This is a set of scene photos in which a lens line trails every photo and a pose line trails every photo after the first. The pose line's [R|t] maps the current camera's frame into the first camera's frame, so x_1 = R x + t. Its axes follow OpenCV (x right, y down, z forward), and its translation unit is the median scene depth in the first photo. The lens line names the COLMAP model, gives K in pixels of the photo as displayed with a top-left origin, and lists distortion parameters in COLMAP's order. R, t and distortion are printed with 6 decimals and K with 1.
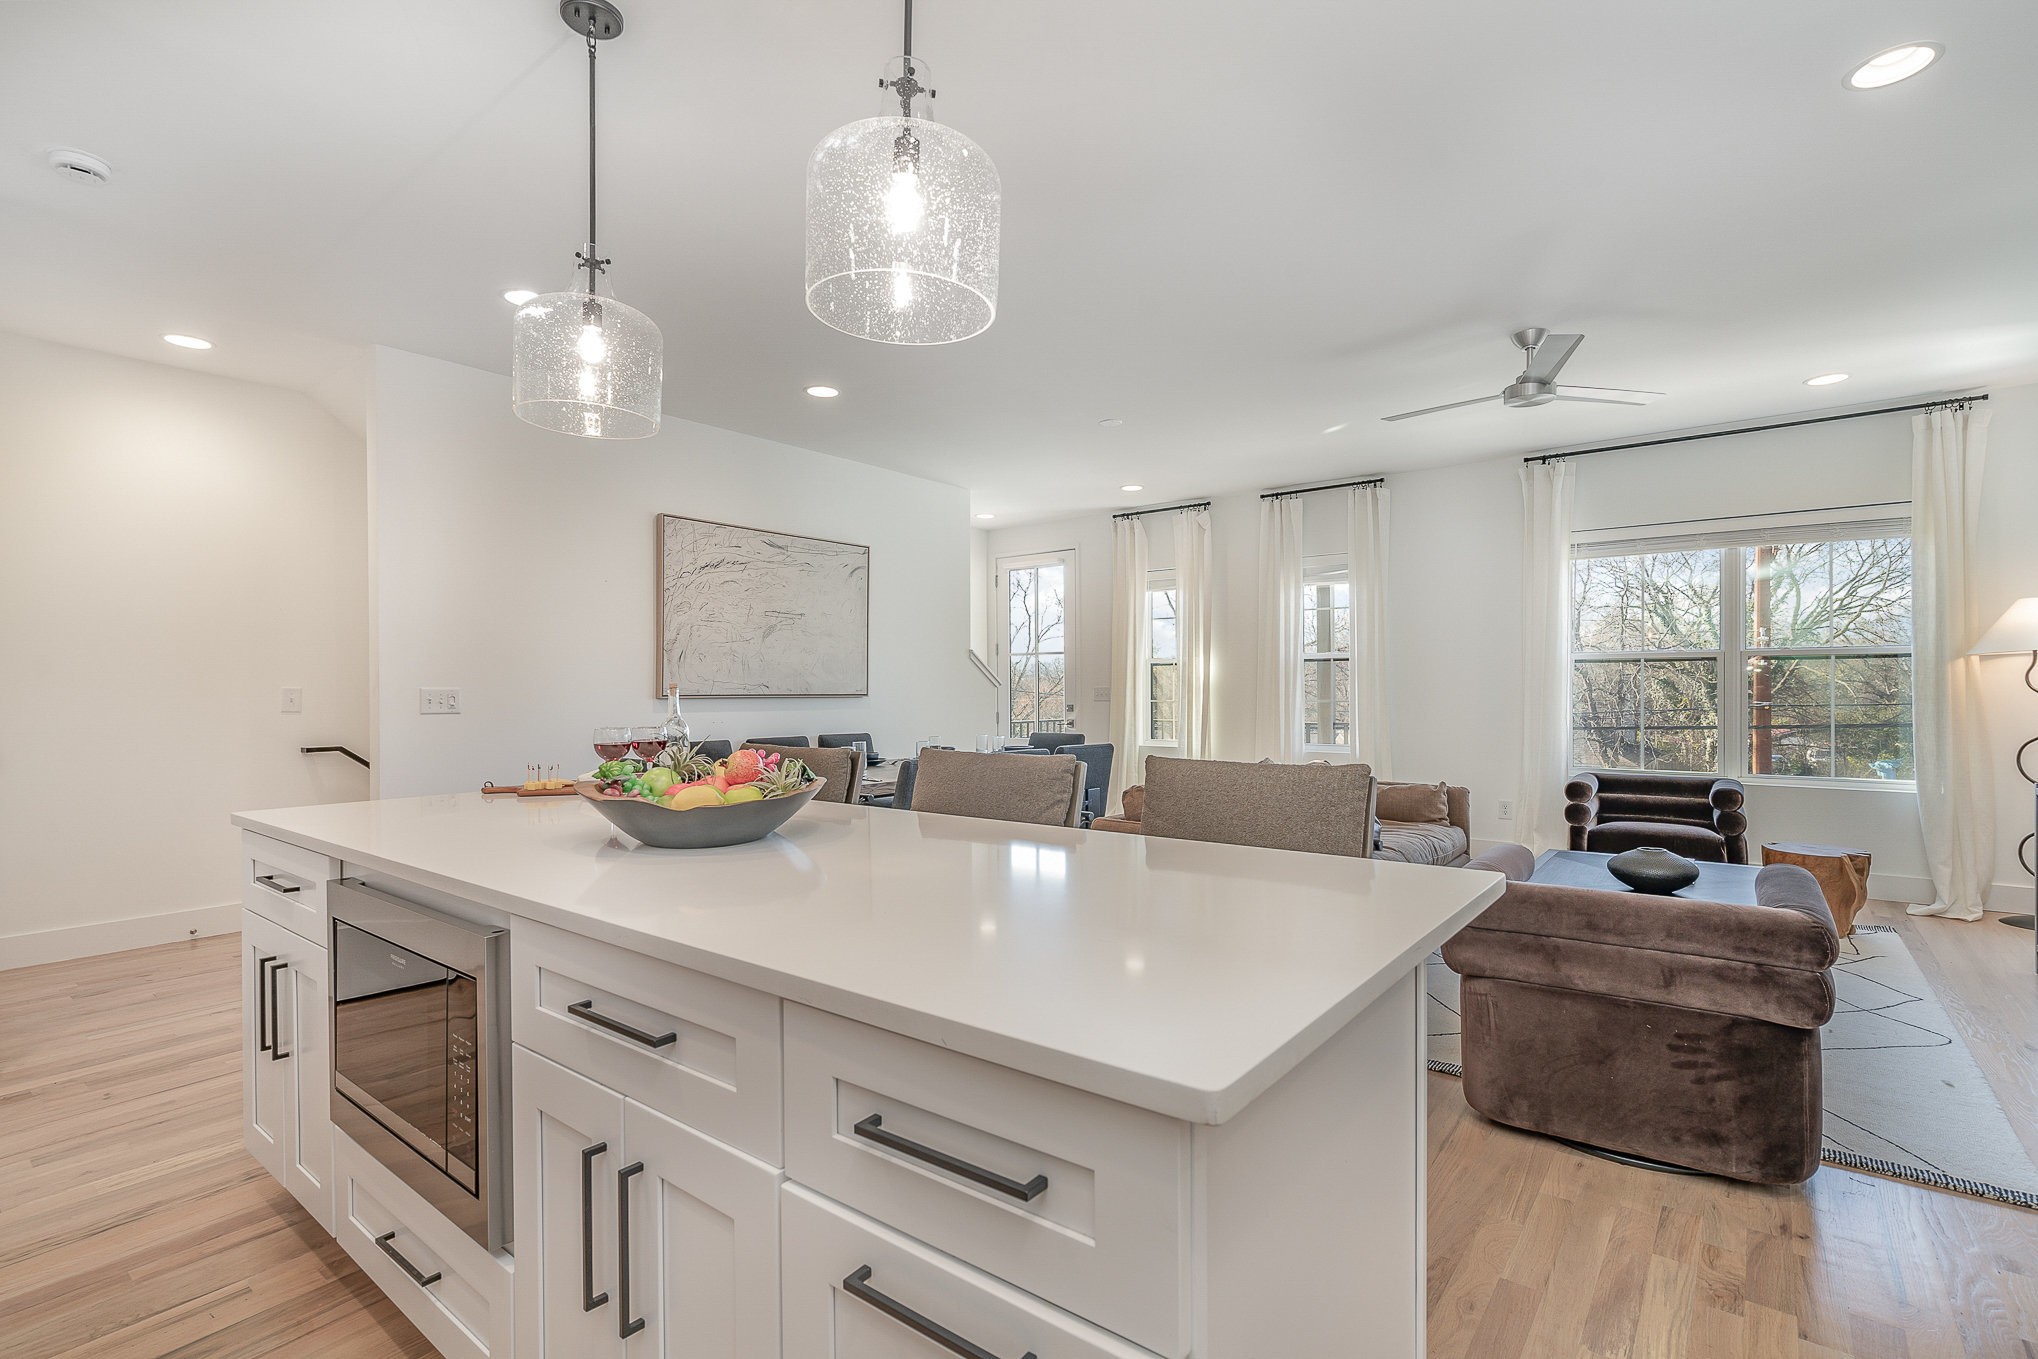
lens RADIAL K [[931.3, 0, 1002.3], [0, 931.3, 695.0], [0, 0, 1]] dist [-0.005611, 0.003769]
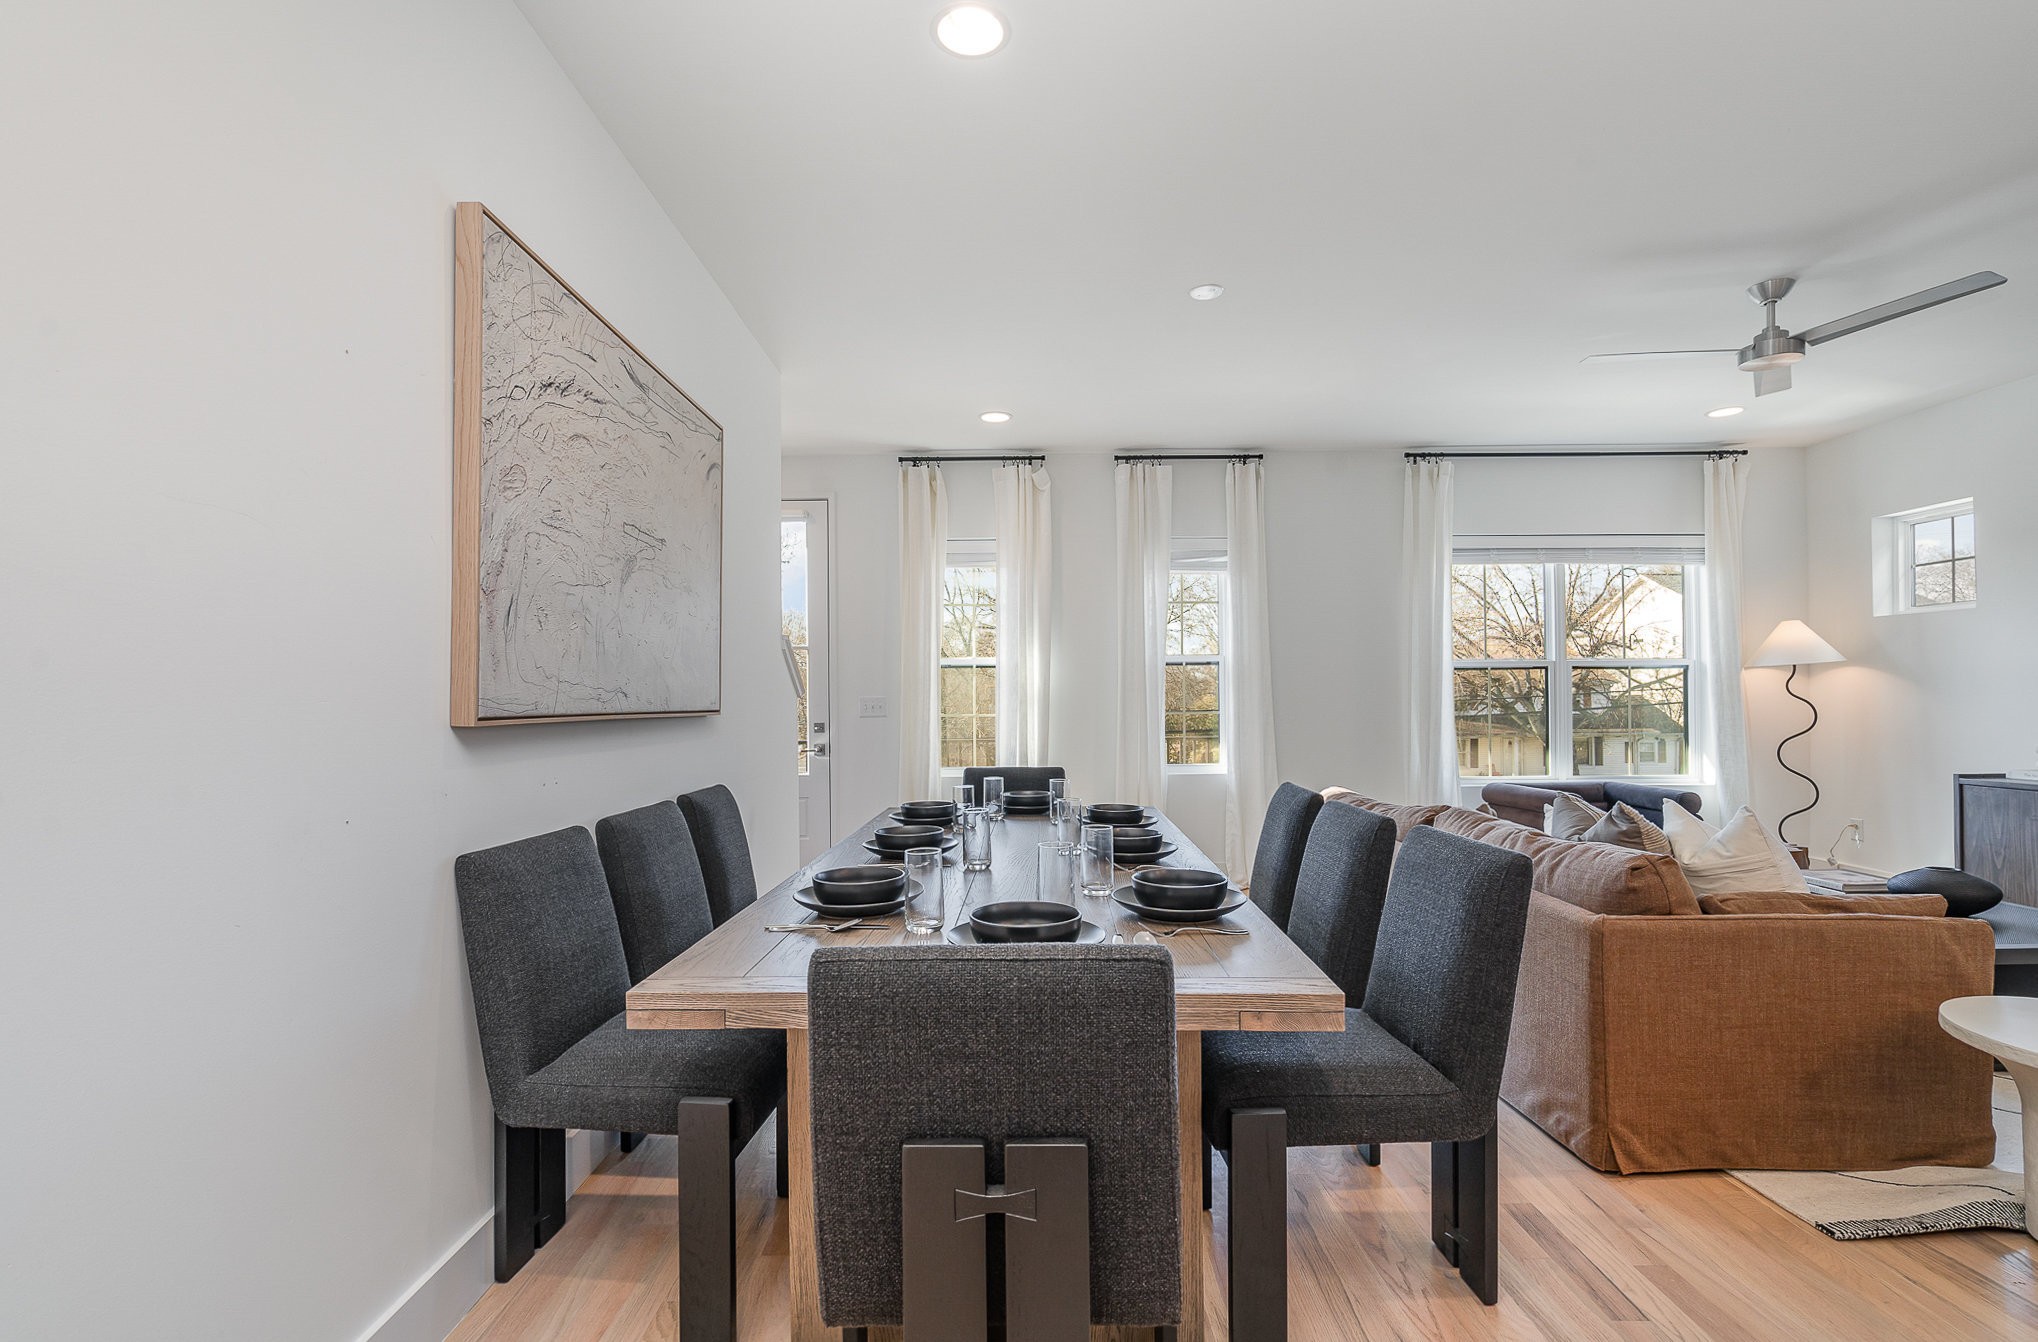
lens RADIAL K [[962.4, 0, 1008.1], [0, 962.4, 686.9], [0, 0, 1]] dist [0.005836, -0.000008]
pose [[0.781369, 0.004707, 0.624052, -0.431872], [0.009239, 0.999775, -0.019108, -0.002236], [-0.624001, 0.020696, 0.781149, 0.581620]]
